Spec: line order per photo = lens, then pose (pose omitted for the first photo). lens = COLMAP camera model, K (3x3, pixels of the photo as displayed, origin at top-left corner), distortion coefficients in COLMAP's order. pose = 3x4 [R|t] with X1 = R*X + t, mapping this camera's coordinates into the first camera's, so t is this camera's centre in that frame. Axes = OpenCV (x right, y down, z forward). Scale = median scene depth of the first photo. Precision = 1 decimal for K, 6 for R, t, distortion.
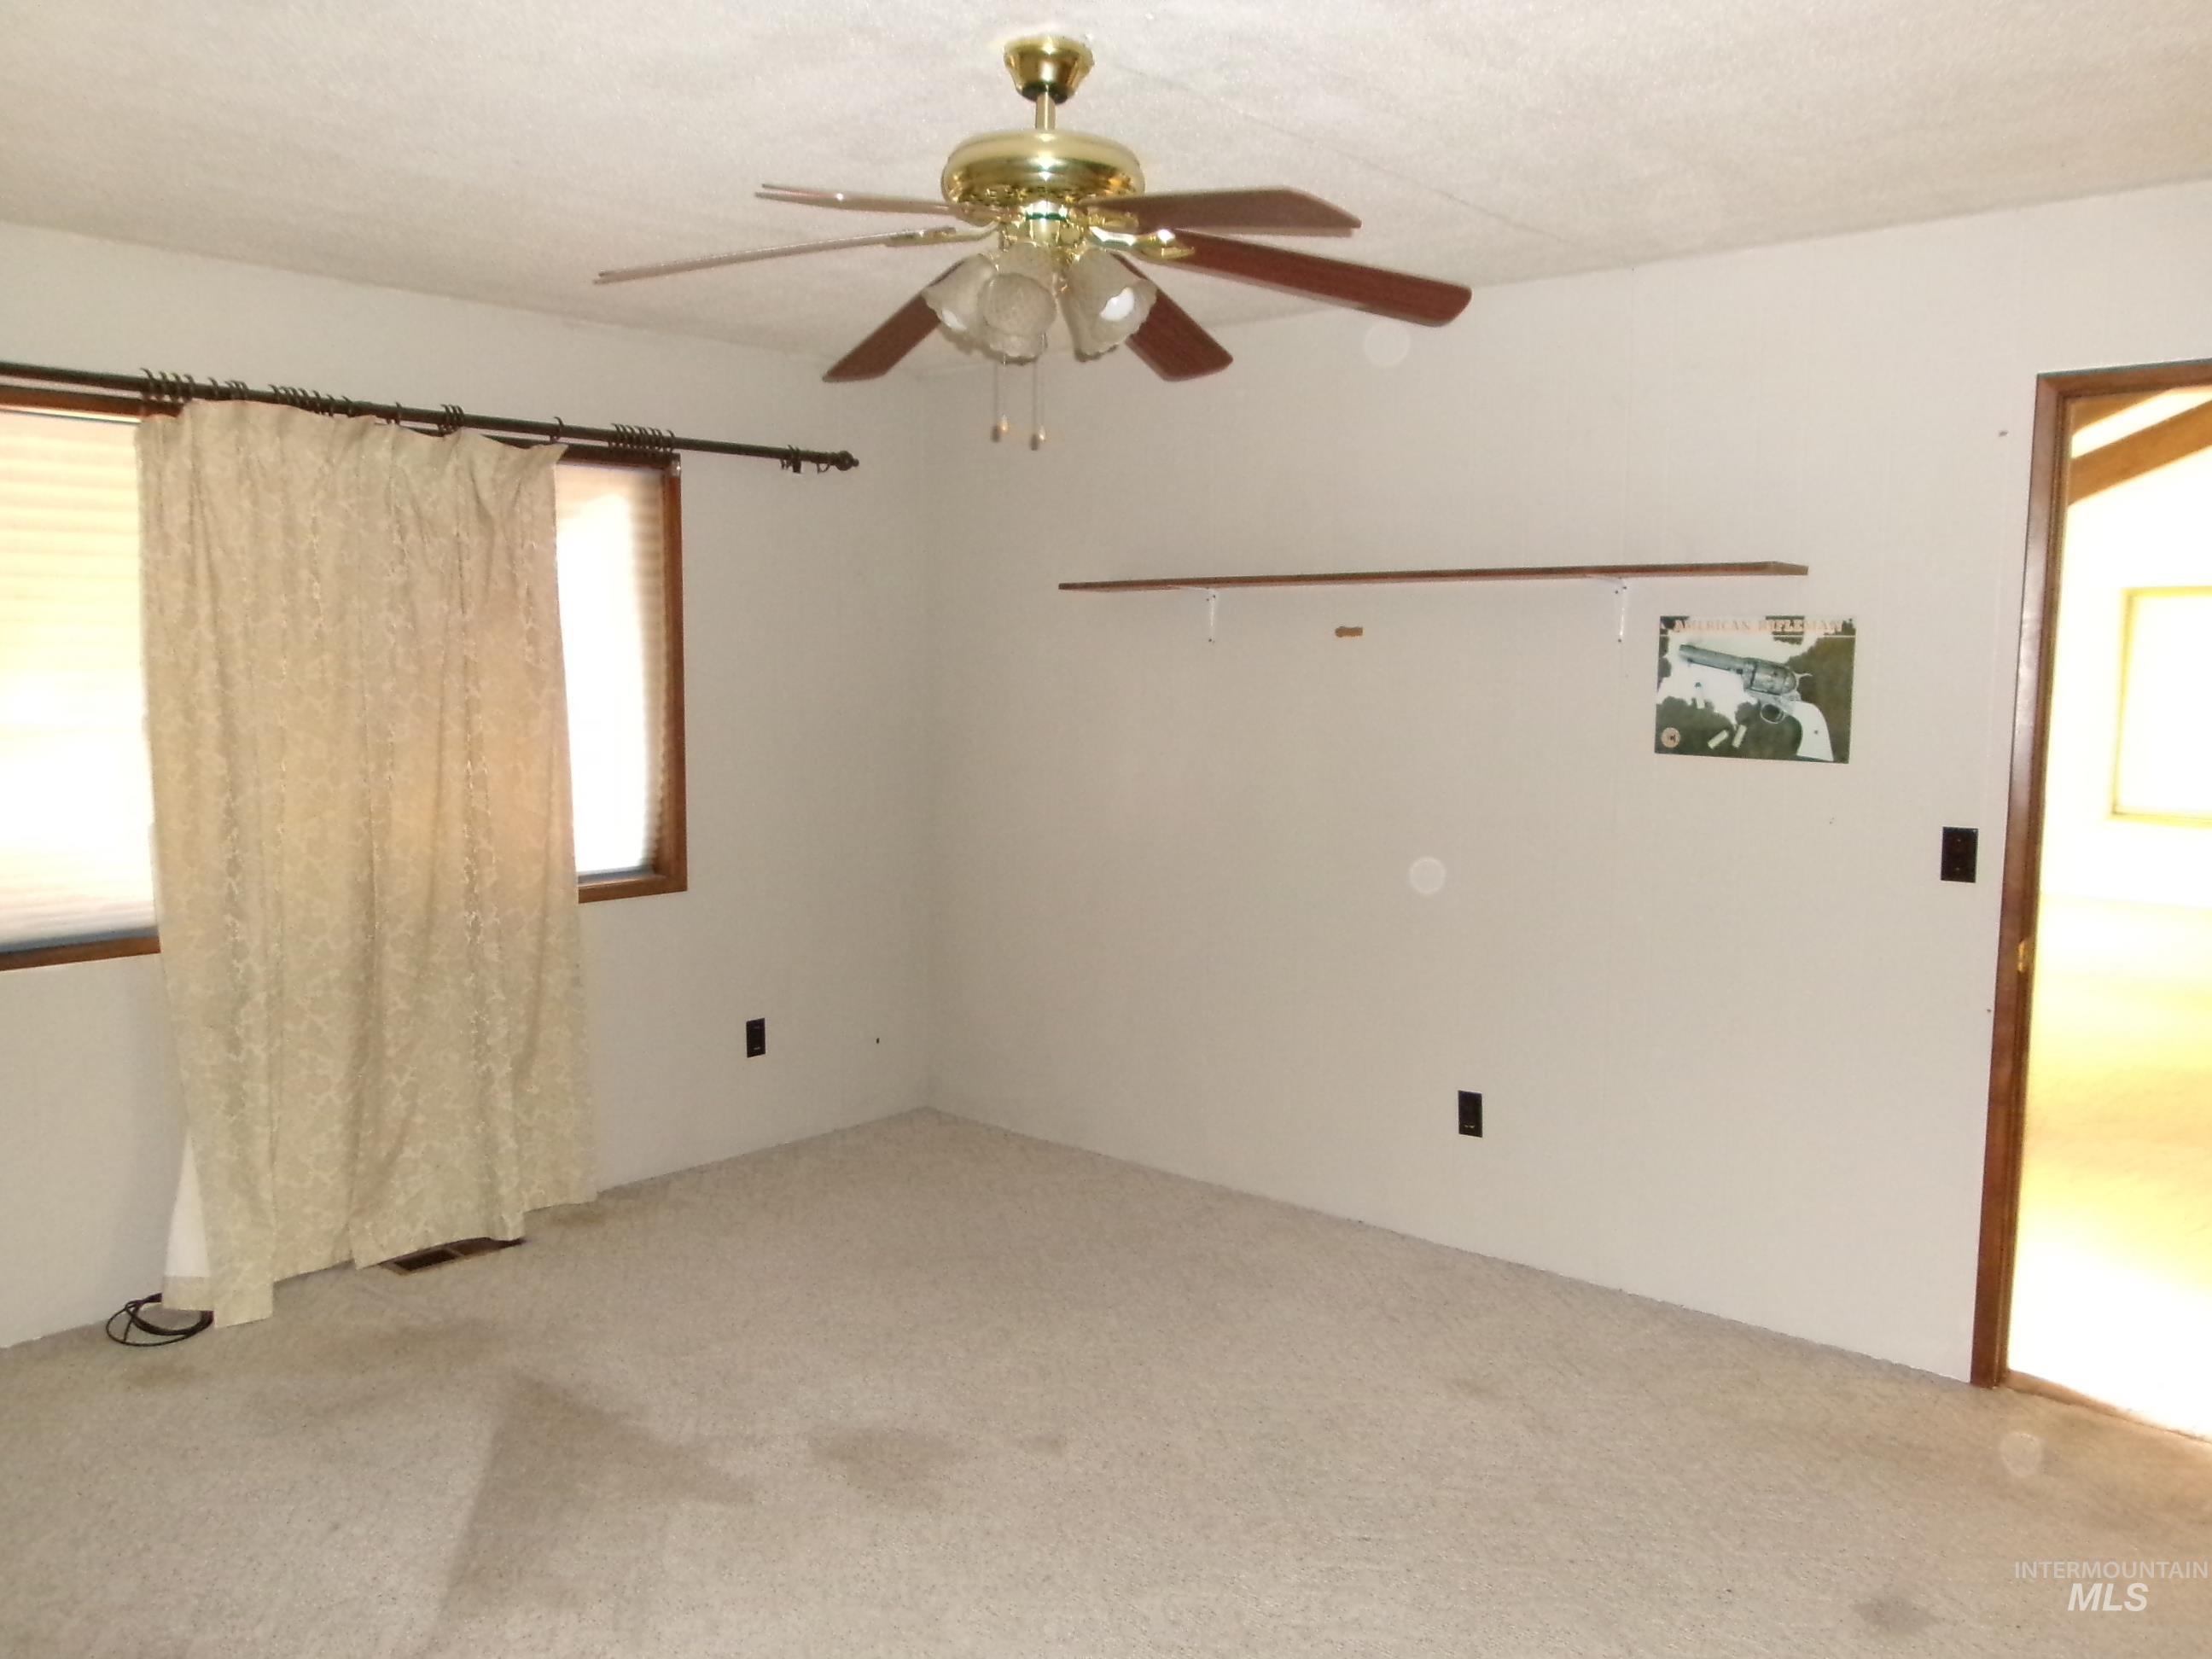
lens RADIAL K [[1755.0, 0, 1106.9], [0, 1755.0, 841.3], [0, 0, 1]] dist [-0.012293, 0.048054]
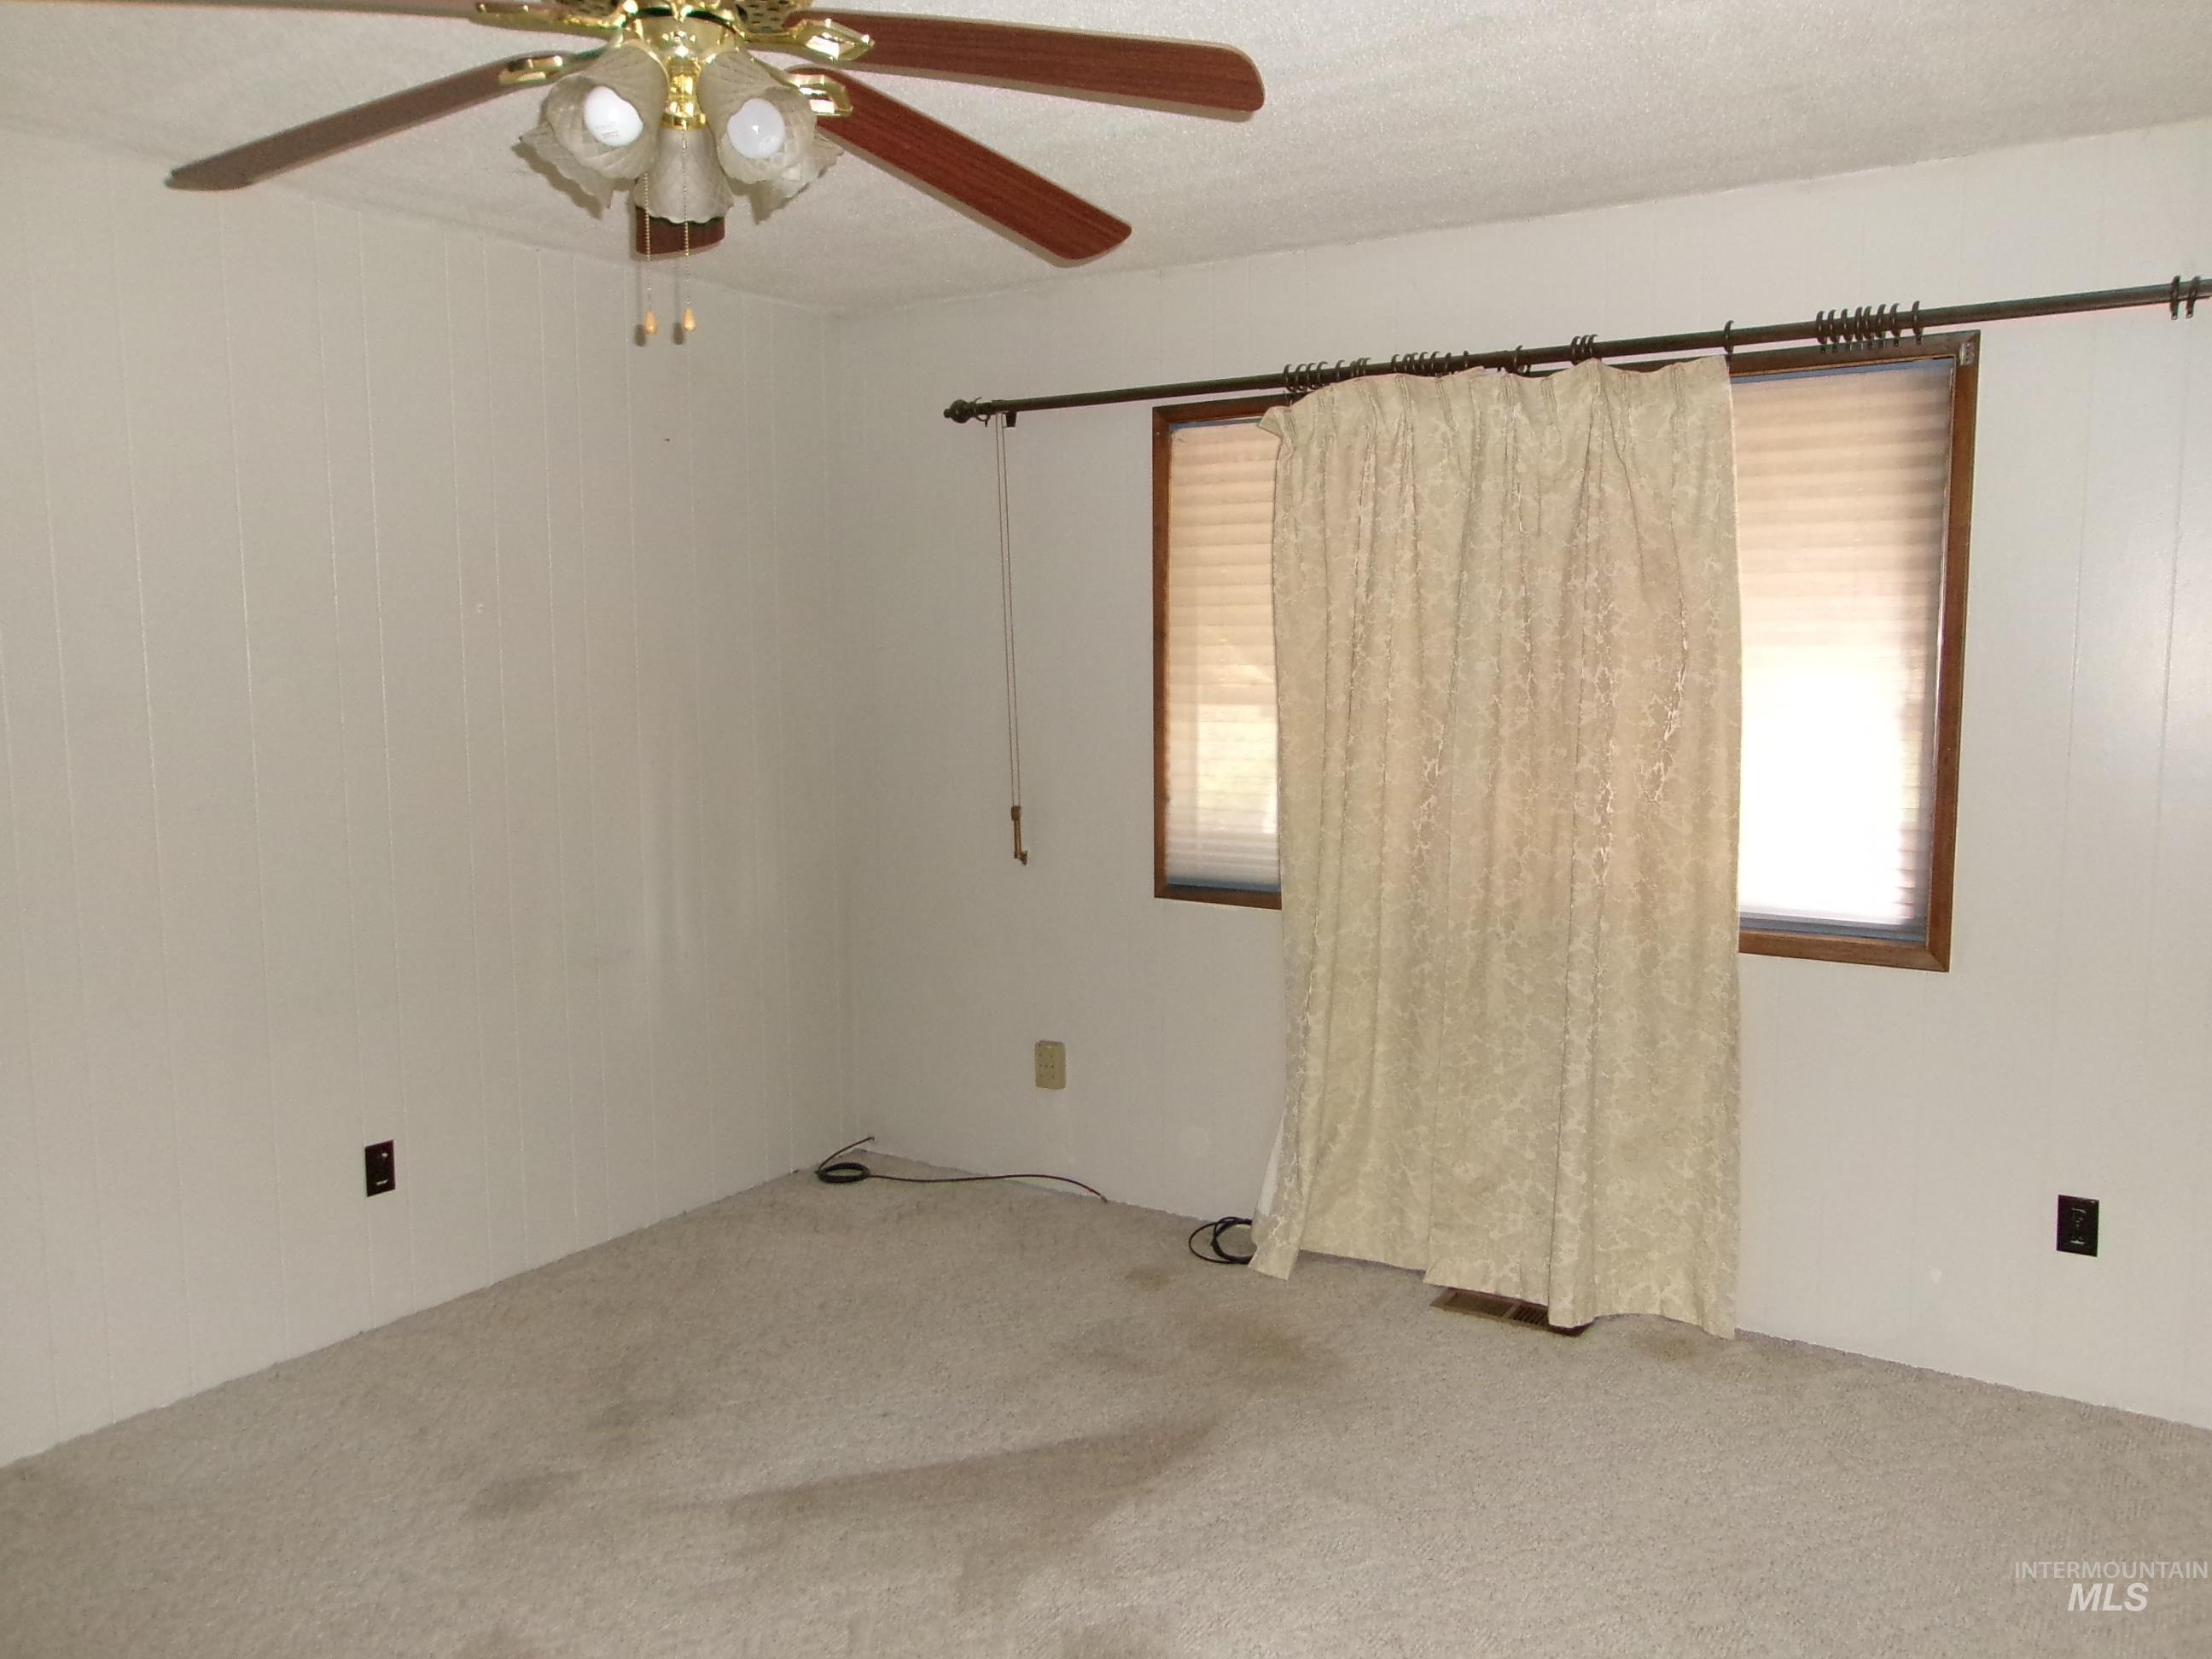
lens RADIAL K [[1755.0, 0, 1106.0], [0, 1755.0, 811.4], [0, 0, 1]] dist [-0.012293, 0.048054]
pose [[0.139552, 0.092738, -0.985863, 0.449272], [-0.102400, 0.991619, 0.078784, -0.062958], [0.984906, 0.089958, 0.147878, 0.662145]]
